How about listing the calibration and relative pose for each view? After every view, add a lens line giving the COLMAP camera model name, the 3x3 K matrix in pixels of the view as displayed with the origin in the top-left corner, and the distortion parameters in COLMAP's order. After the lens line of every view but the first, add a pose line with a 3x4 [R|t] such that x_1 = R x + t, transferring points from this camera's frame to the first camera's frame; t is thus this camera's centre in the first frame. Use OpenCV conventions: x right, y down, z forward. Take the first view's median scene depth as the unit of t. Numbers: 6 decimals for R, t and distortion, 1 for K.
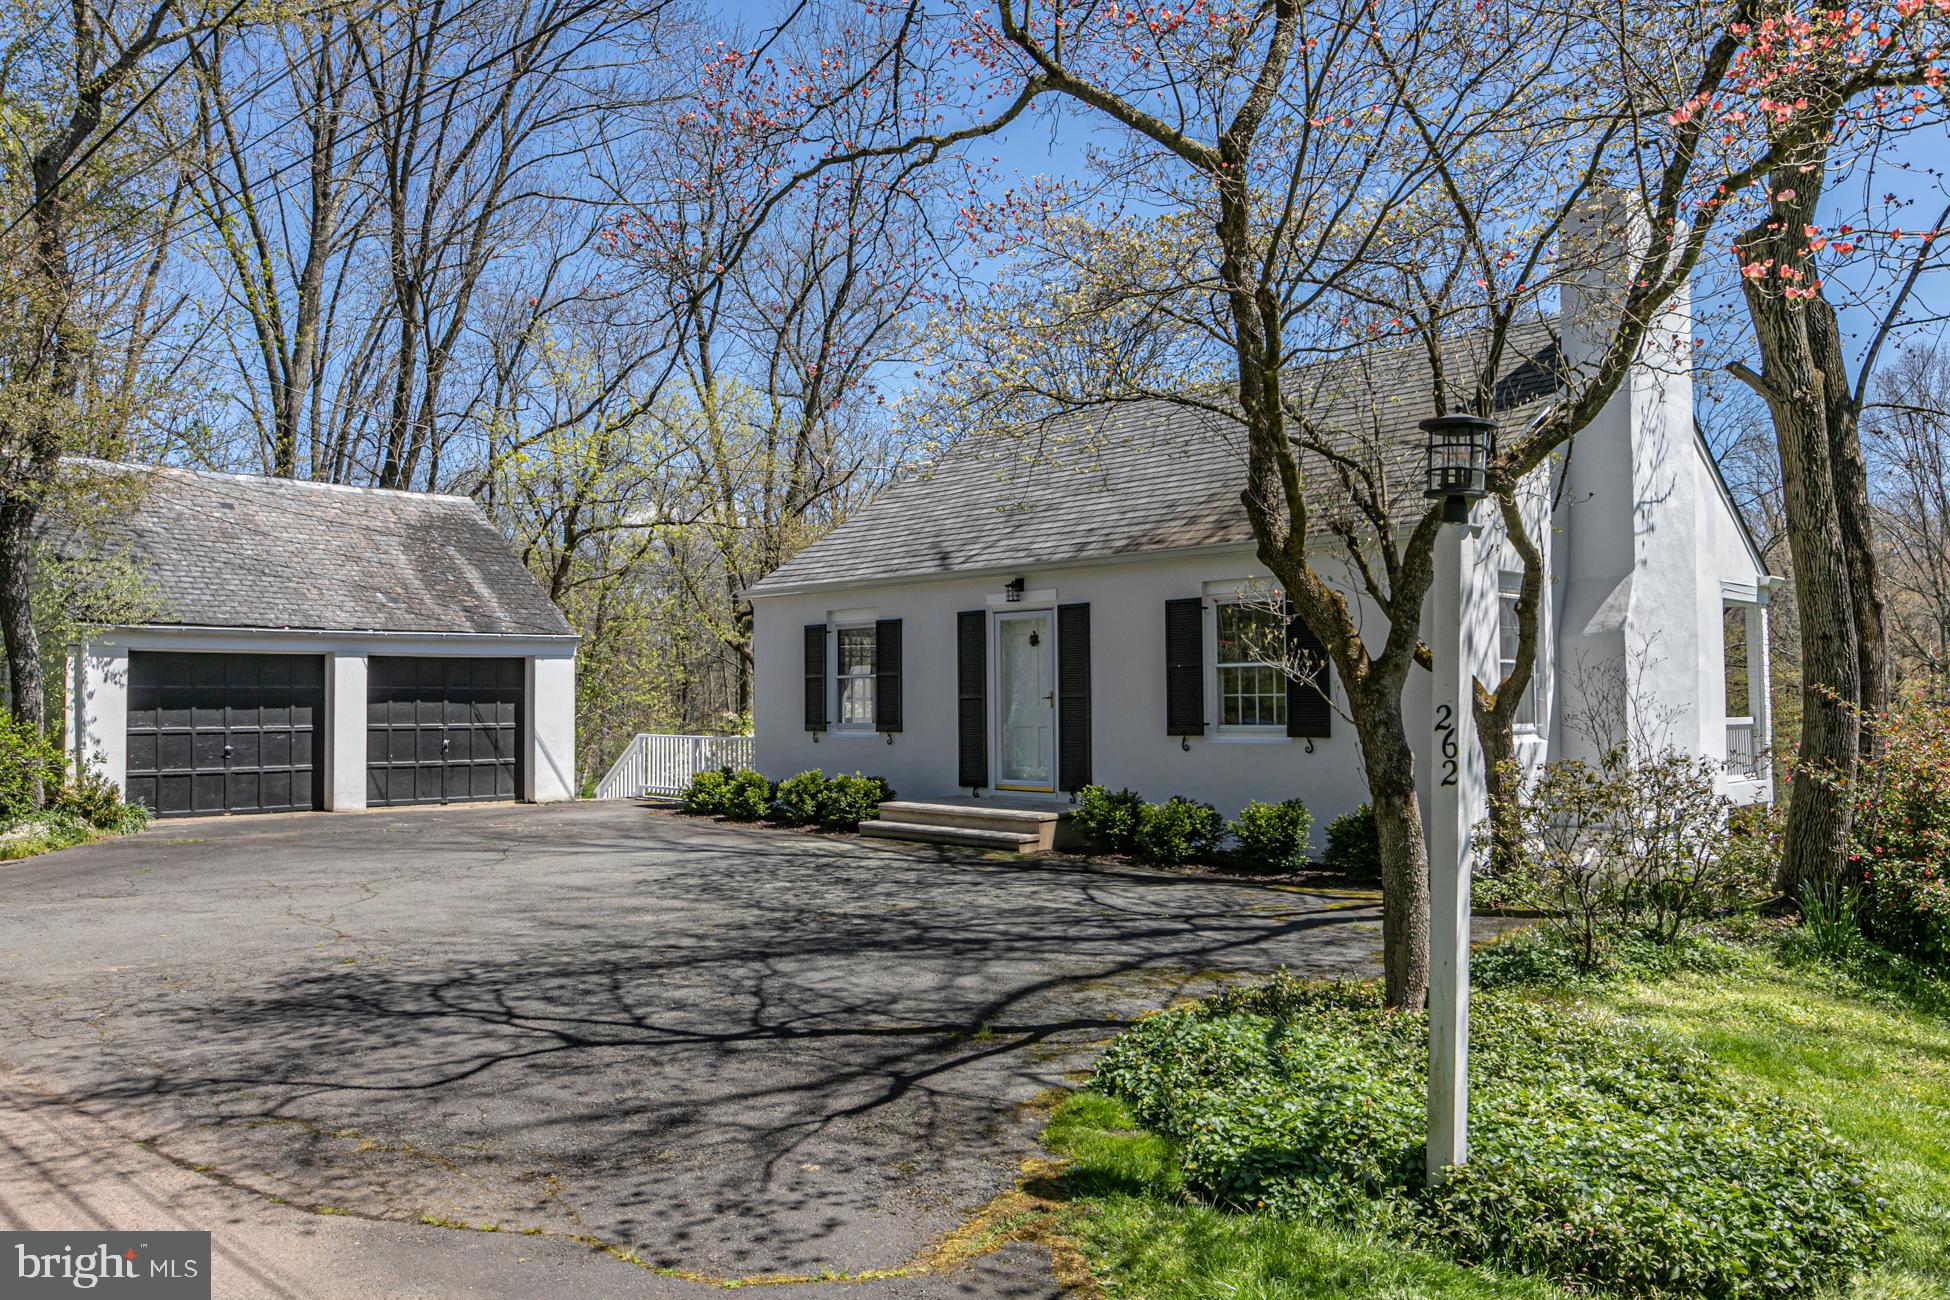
lens RADIAL K [[1465.3, 0, 985.0], [0, 1465.3, 655.2], [0, 0, 1]] dist [0.000021, 0.001140]
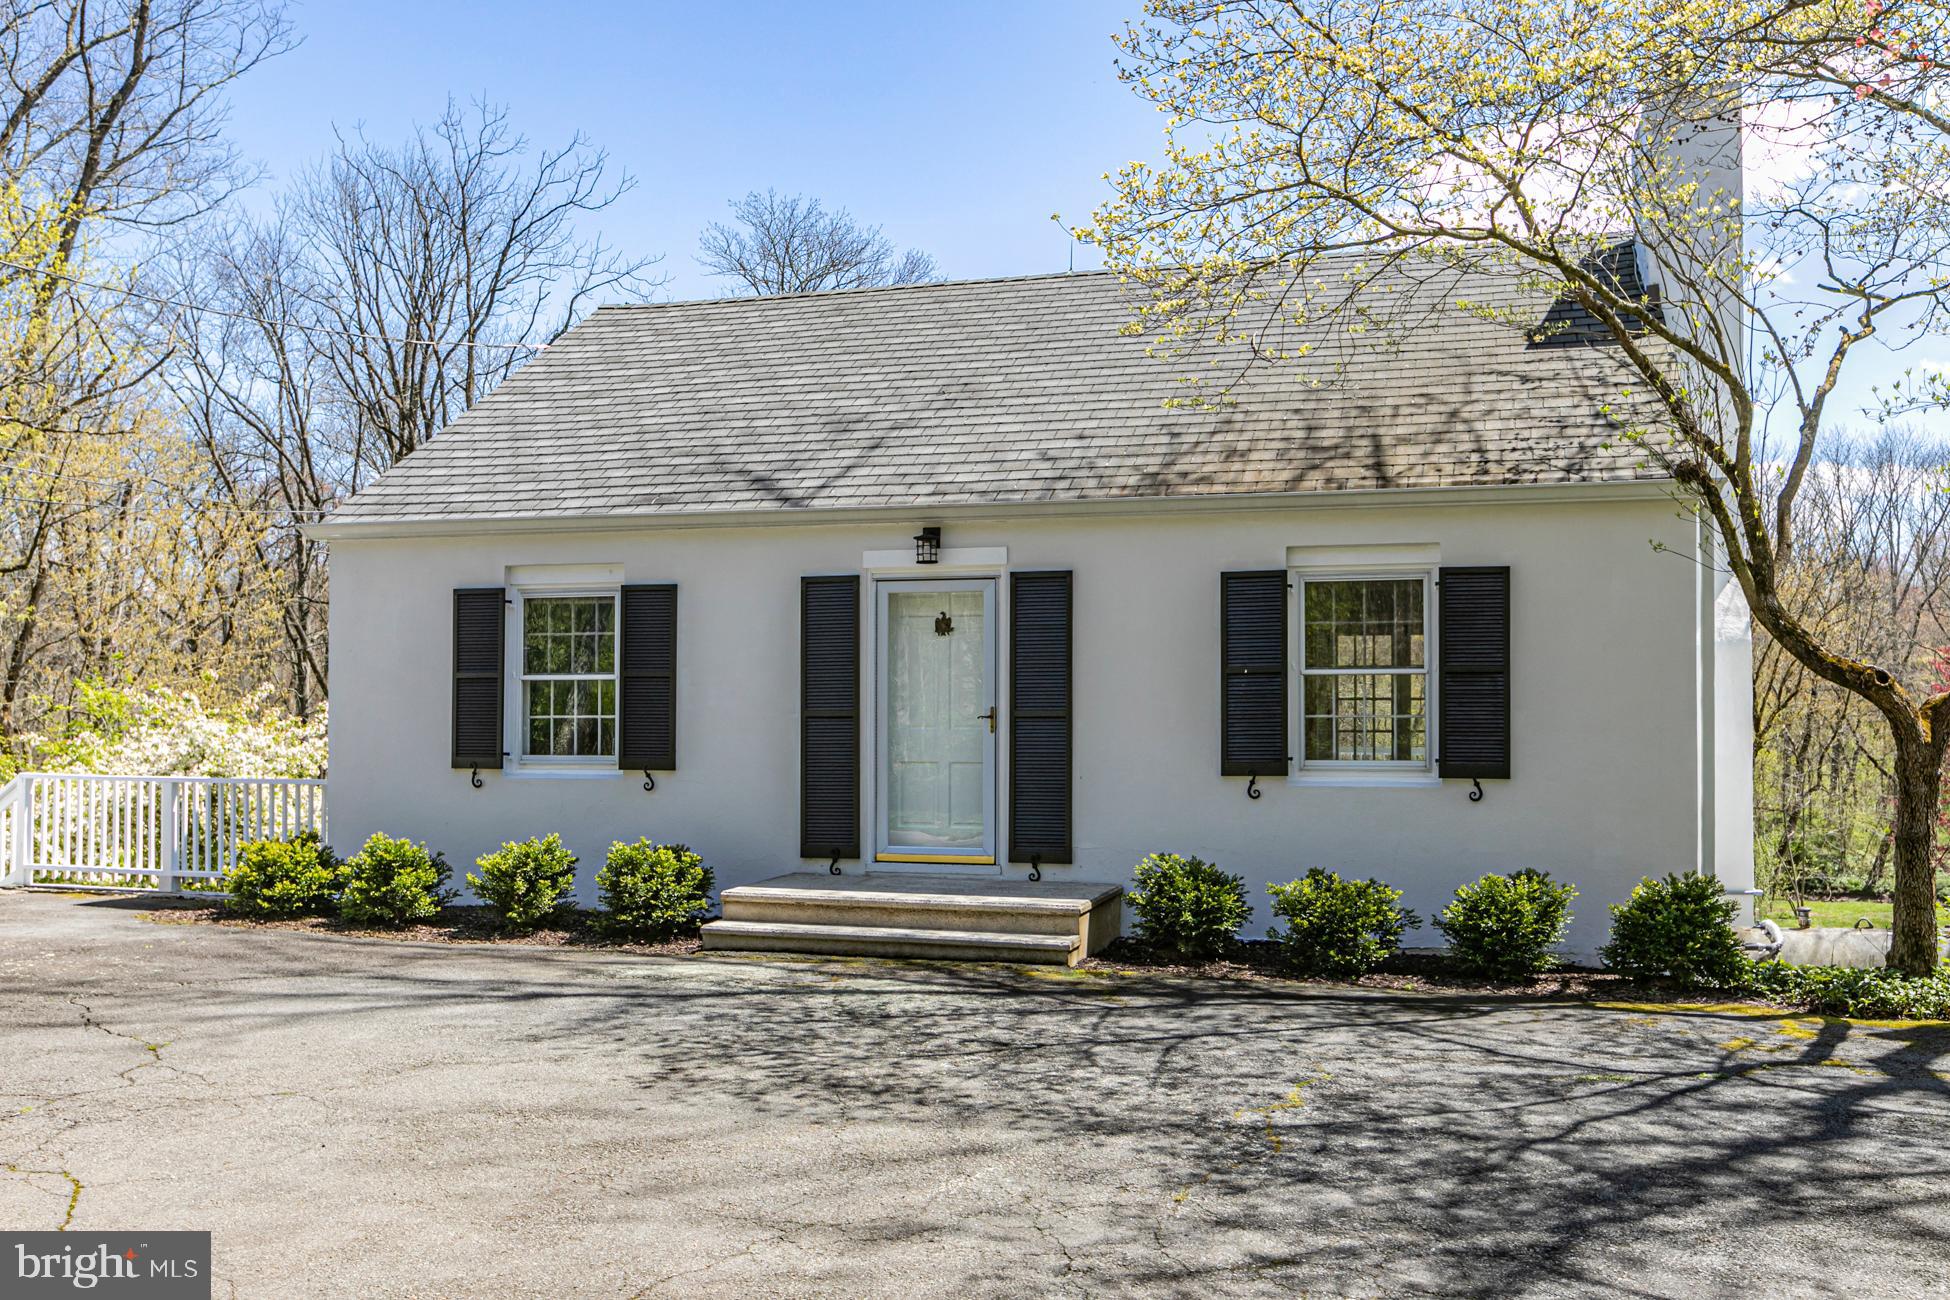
lens RADIAL K [[1737.7, 0, 971.3], [0, 1737.7, 652.7], [0, 0, 1]] dist [0.004771, -0.003430]
pose [[0.876601, 0.030357, 0.480260, -0.308647], [-0.025423, 0.999536, -0.016778, 0.013397], [-0.480546, 0.002498, 0.876966, 0.319859]]
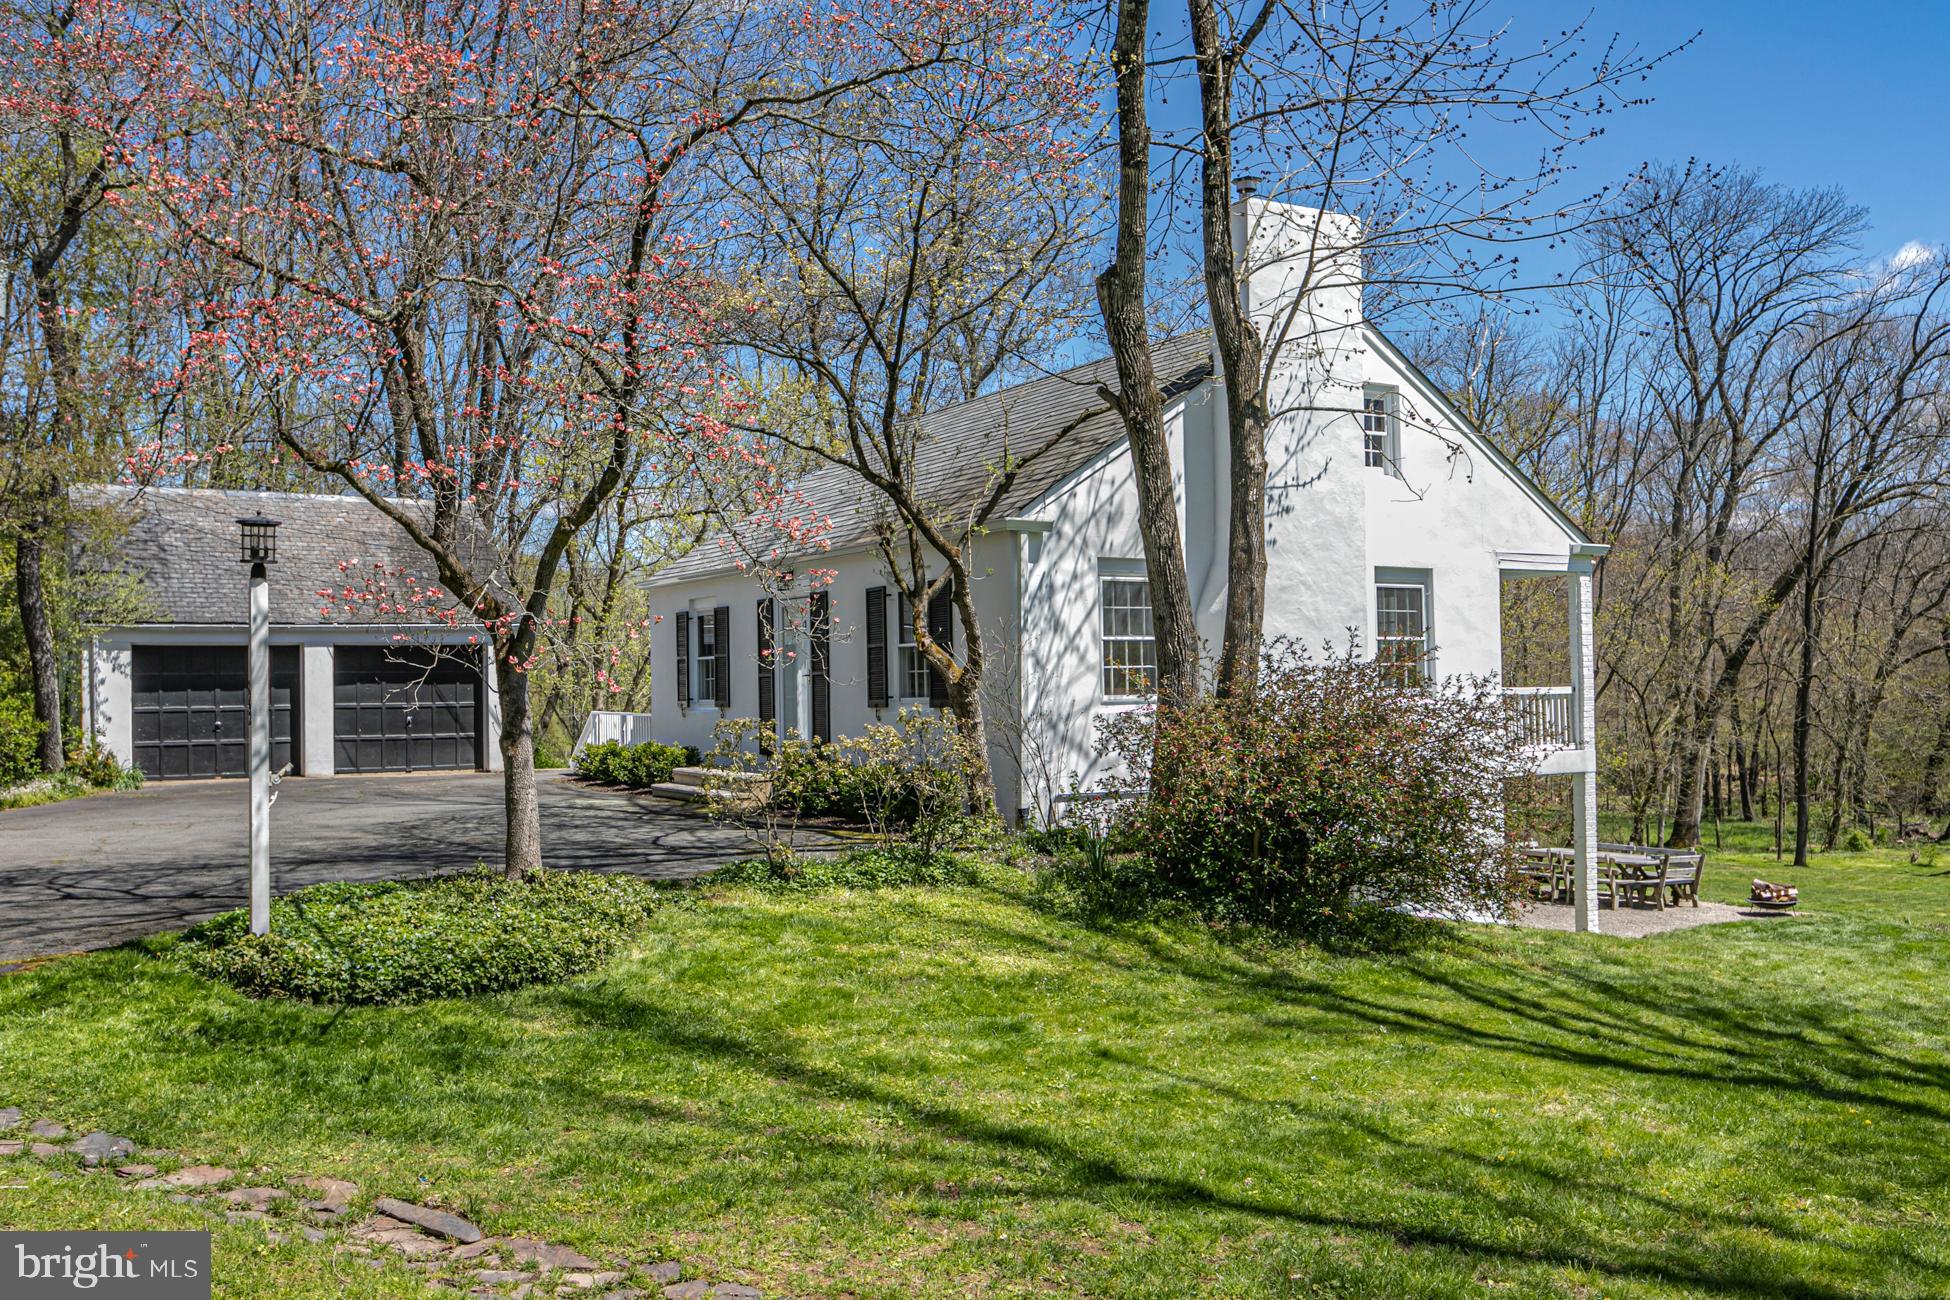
lens RADIAL K [[1659.9, 0, 981.2], [0, 1659.9, 653.8], [0, 0, 1]] dist [-0.006794, 0.014534]
pose [[0.972363, -0.013940, -0.233060, 0.445593], [0.017778, 0.999739, 0.014376, -0.003227], [0.232798, -0.018123, 0.972356, -0.201376]]
